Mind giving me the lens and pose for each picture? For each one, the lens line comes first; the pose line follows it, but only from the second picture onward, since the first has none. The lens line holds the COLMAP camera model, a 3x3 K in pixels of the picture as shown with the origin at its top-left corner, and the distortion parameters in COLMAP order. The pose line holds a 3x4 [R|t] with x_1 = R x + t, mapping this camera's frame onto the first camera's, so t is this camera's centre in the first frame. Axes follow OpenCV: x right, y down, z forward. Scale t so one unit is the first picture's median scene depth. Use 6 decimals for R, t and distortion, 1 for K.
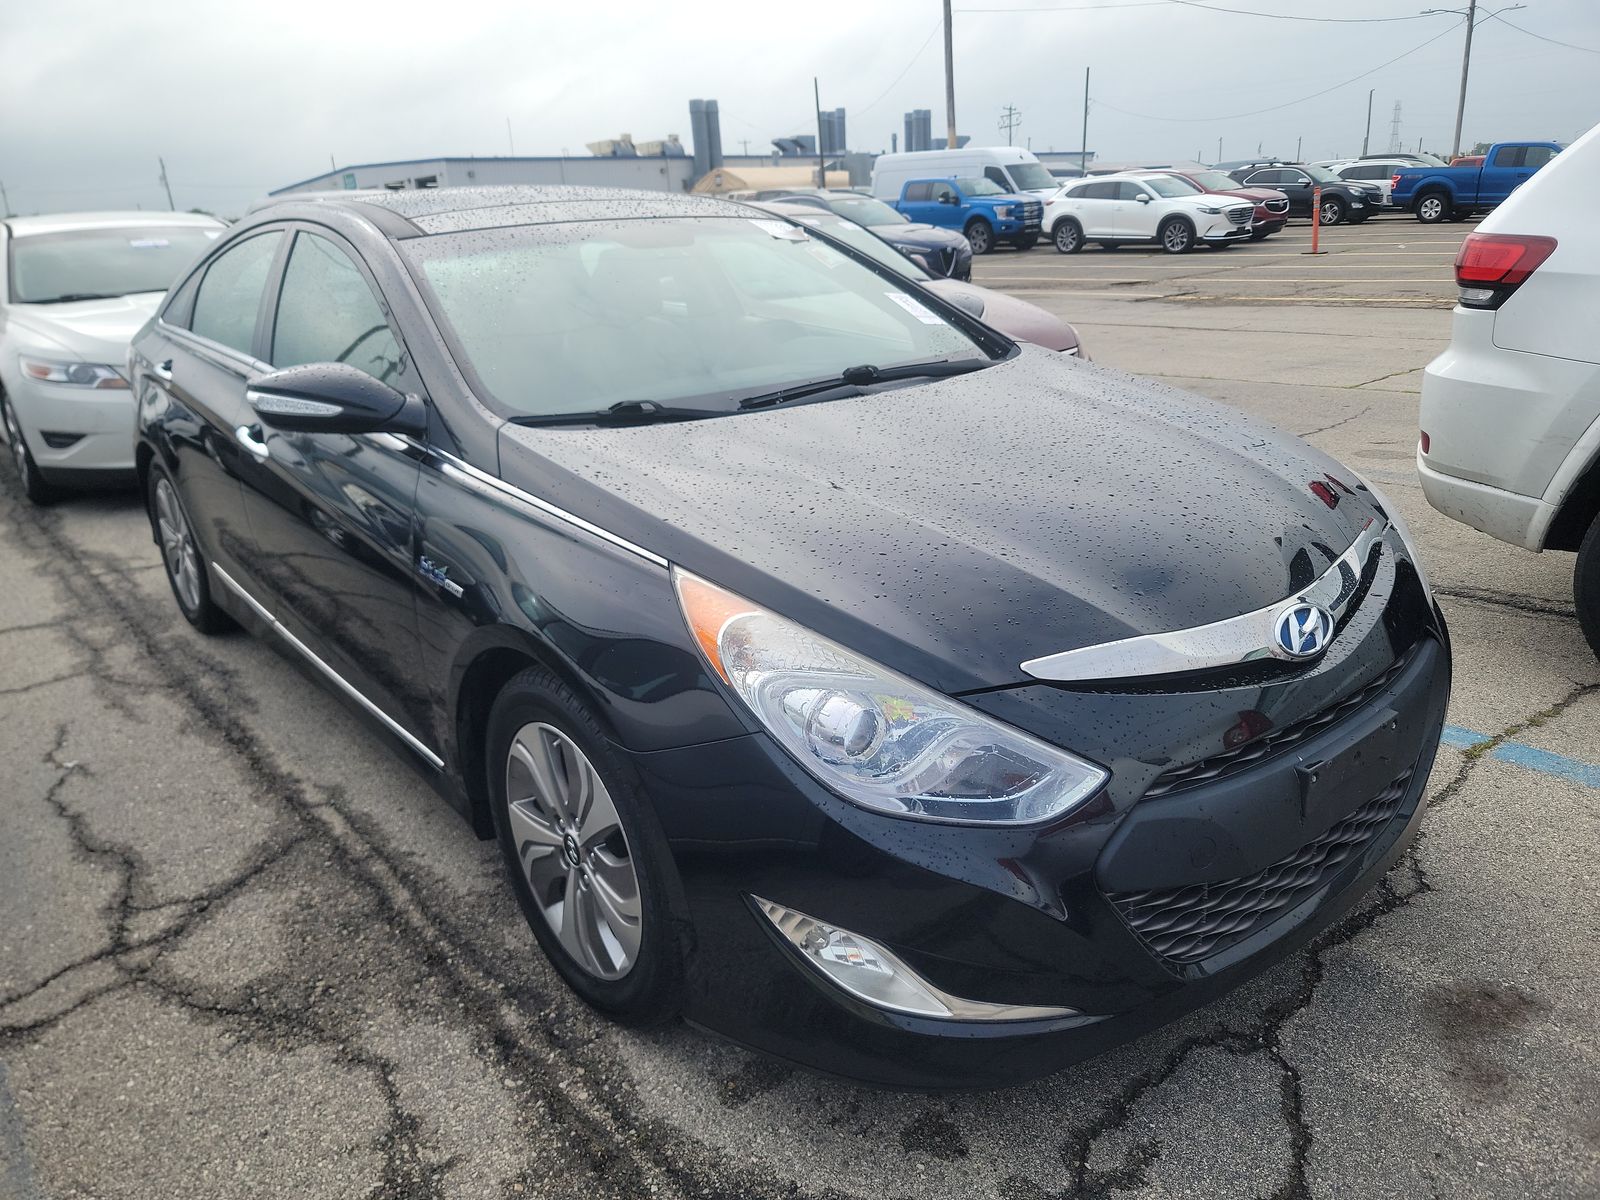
lens RADIAL K [[1125.1, 0, 787.7], [0, 1125.1, 594.8], [0, 0, 1]] dist [0.050701, -0.040689]
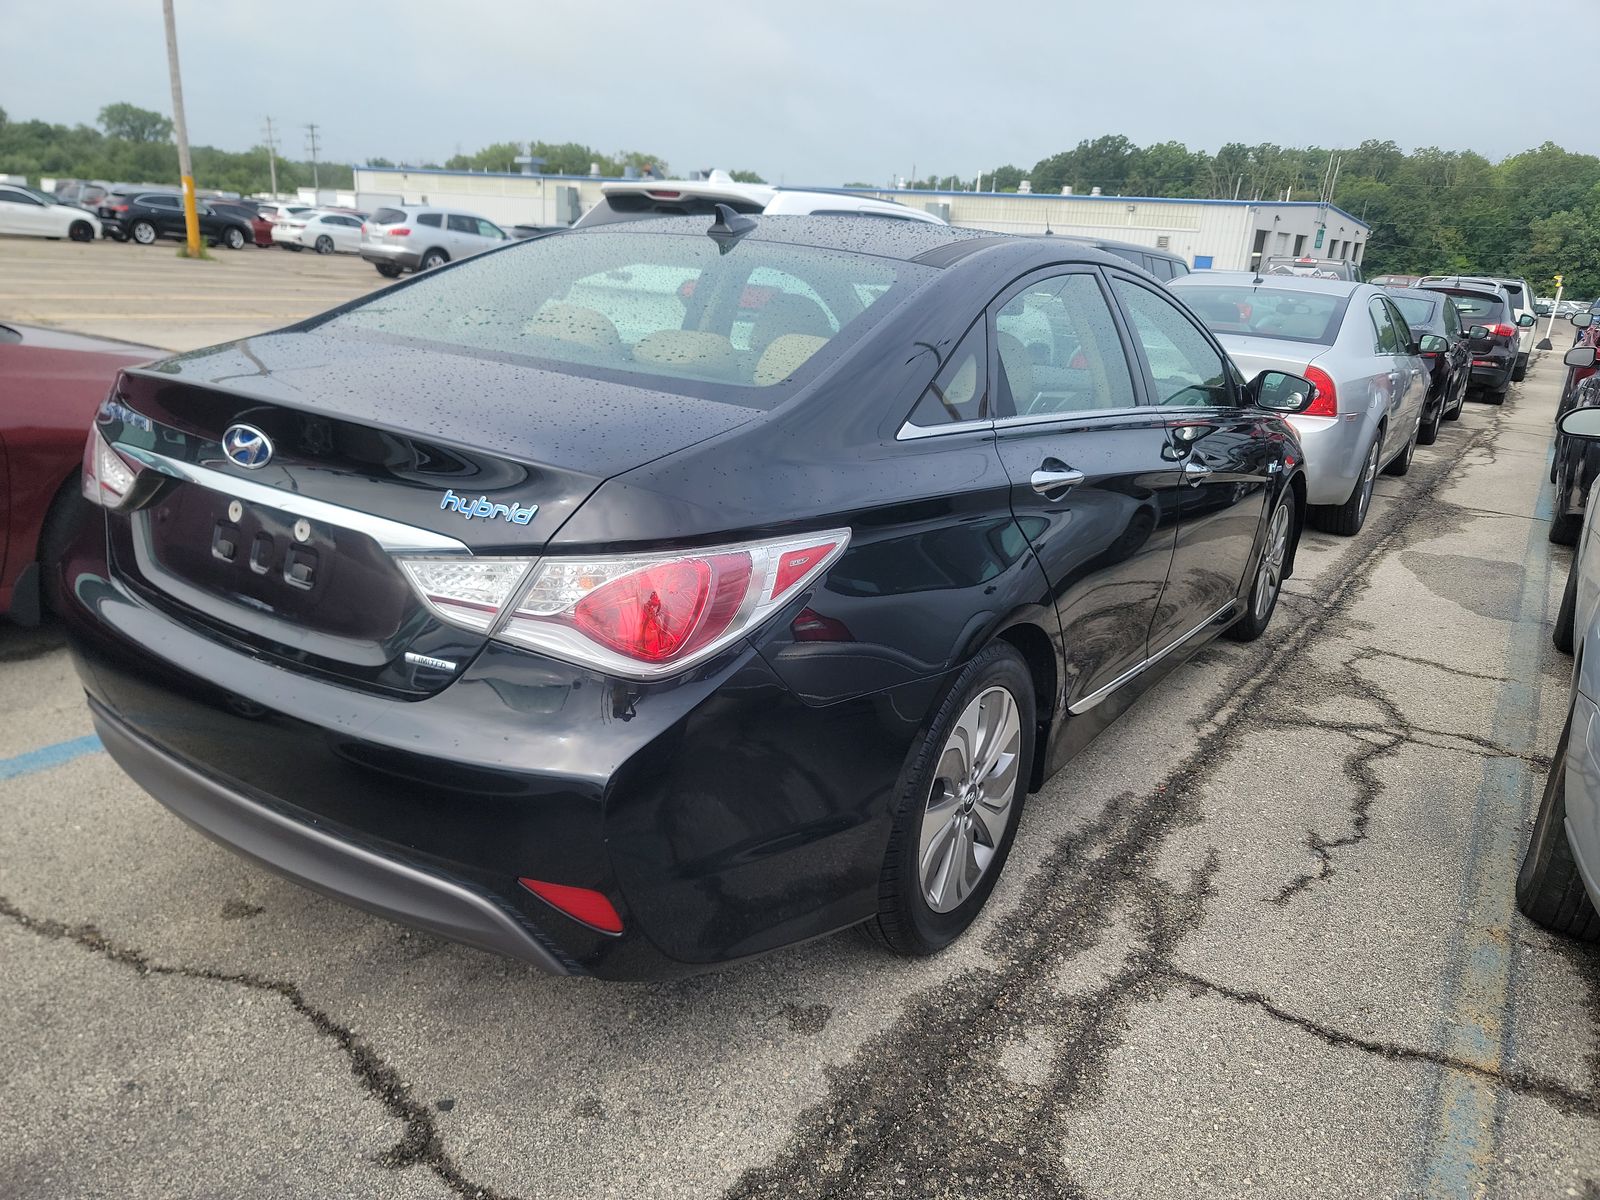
lens RADIAL K [[1125.1, 0, 791.4], [0, 1125.1, 601.8], [0, 0, 1]] dist [0.050701, -0.040689]
pose [[-0.281309, -0.255140, 0.925078, -1.656487], [0.259533, 0.907853, 0.329311, -0.565479], [-0.923855, 0.332726, -0.189170, 1.900458]]
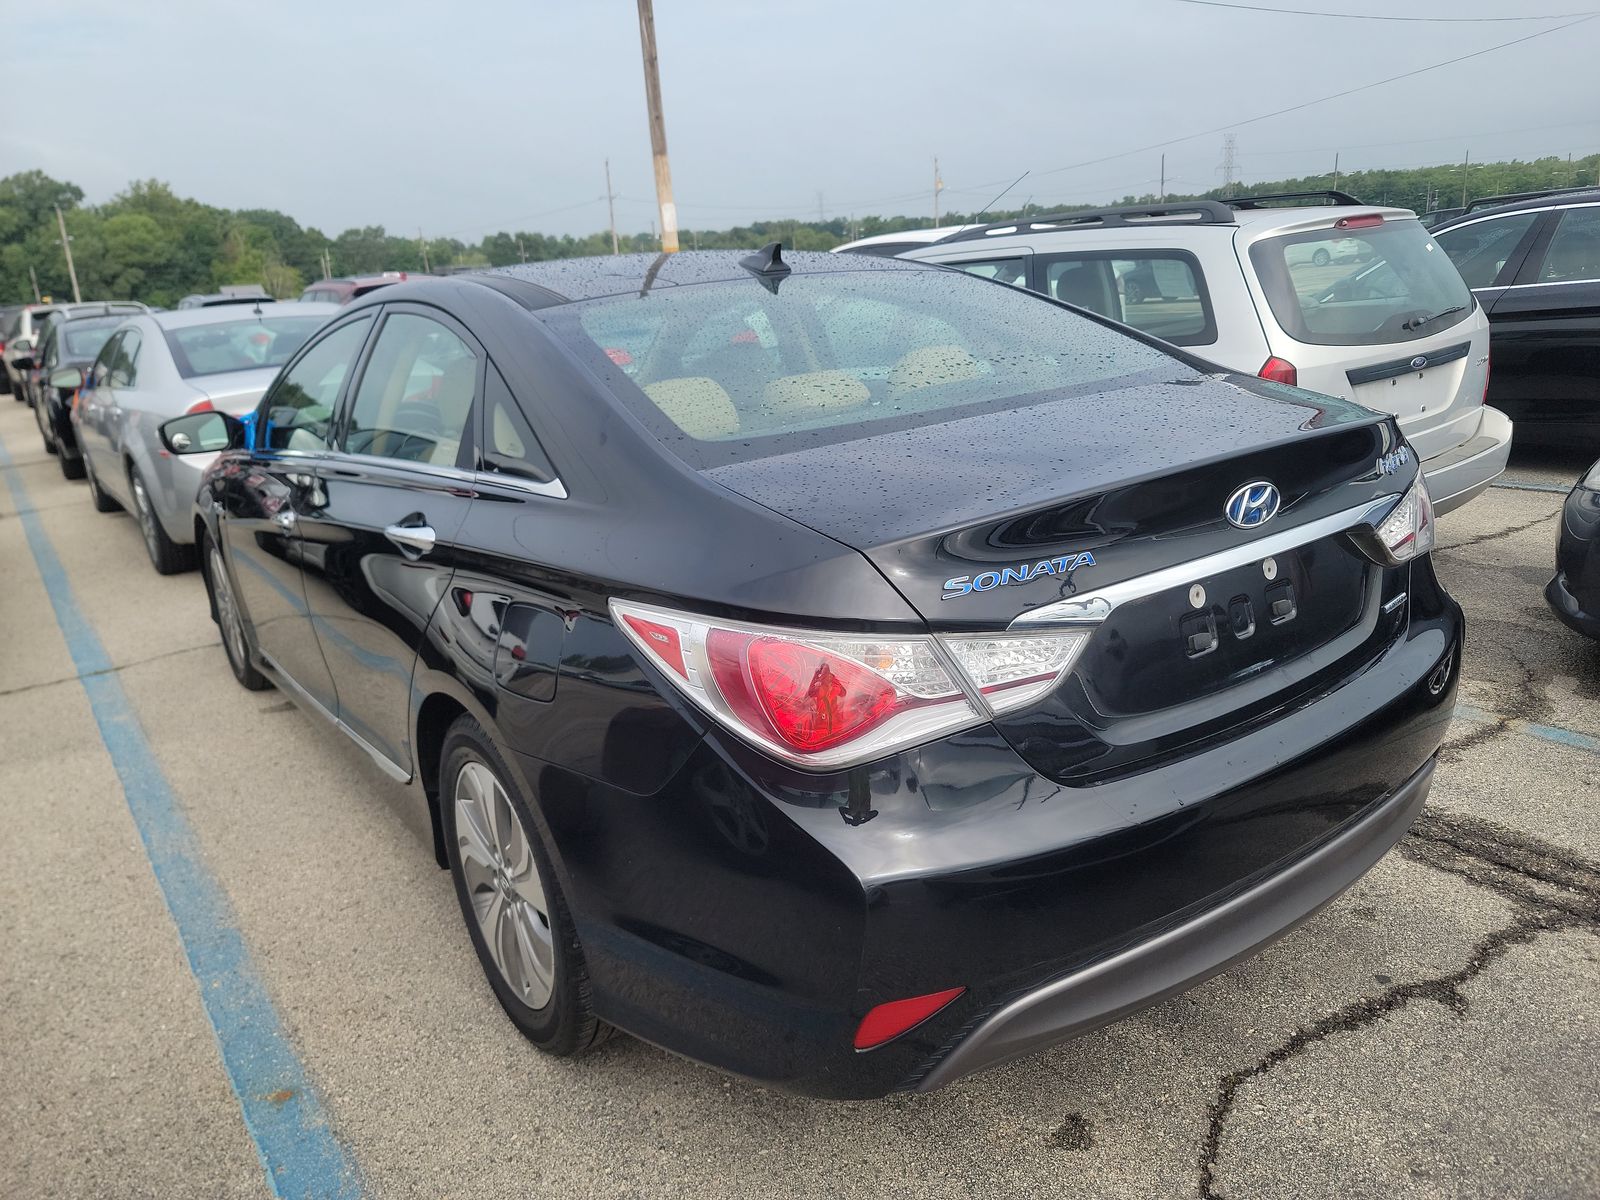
lens RADIAL K [[1125.1, 0, 800.3], [0, 1125.1, 583.7], [0, 0, 1]] dist [0.050701, -0.040689]
pose [[-0.990001, 0.098709, 0.100765, -0.662078], [0.138454, 0.816613, 0.560333, -0.885194], [-0.026976, 0.568682, -0.822115, 2.640405]]
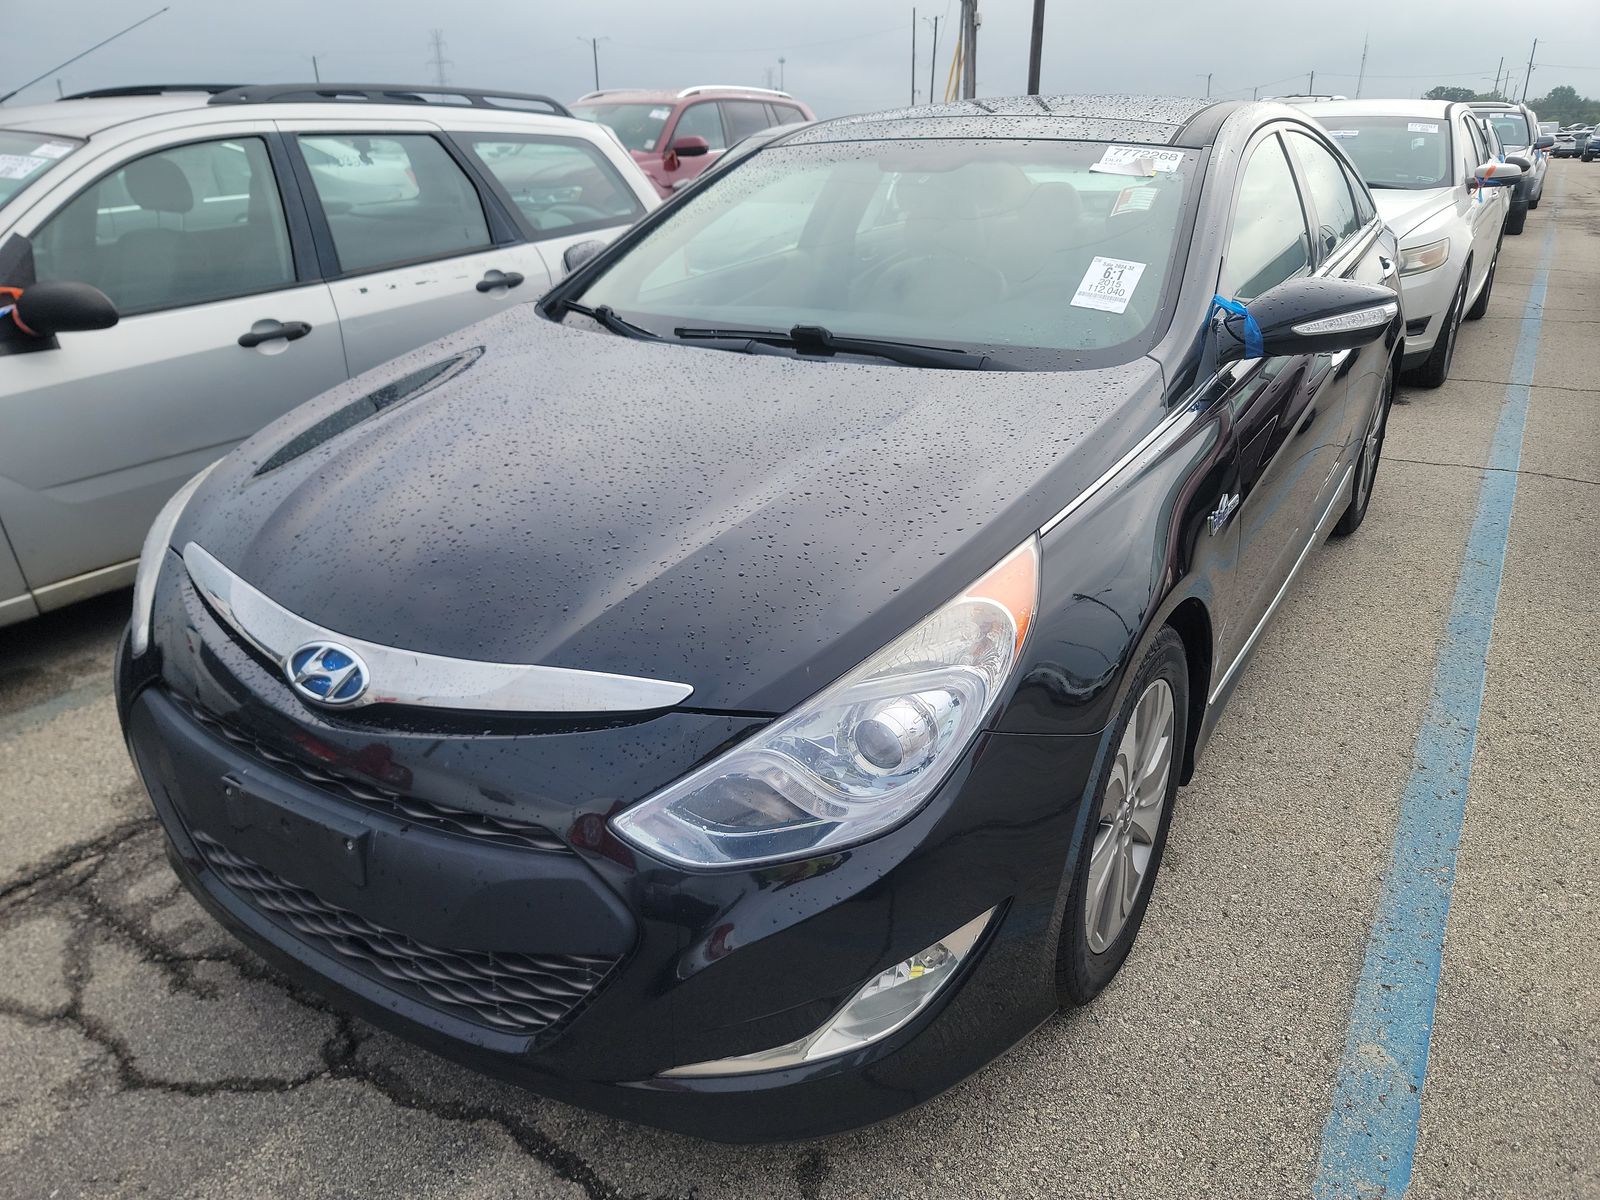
lens RADIAL K [[1125.1, 0, 796.4], [0, 1125.1, 604.3], [0, 0, 1]] dist [0.050701, -0.040689]
pose [[0.322963, 0.403878, -0.855907, 0.934898], [-0.313281, 0.899008, 0.306005, -0.284061], [0.893057, 0.169311, 0.416874, 0.686588]]
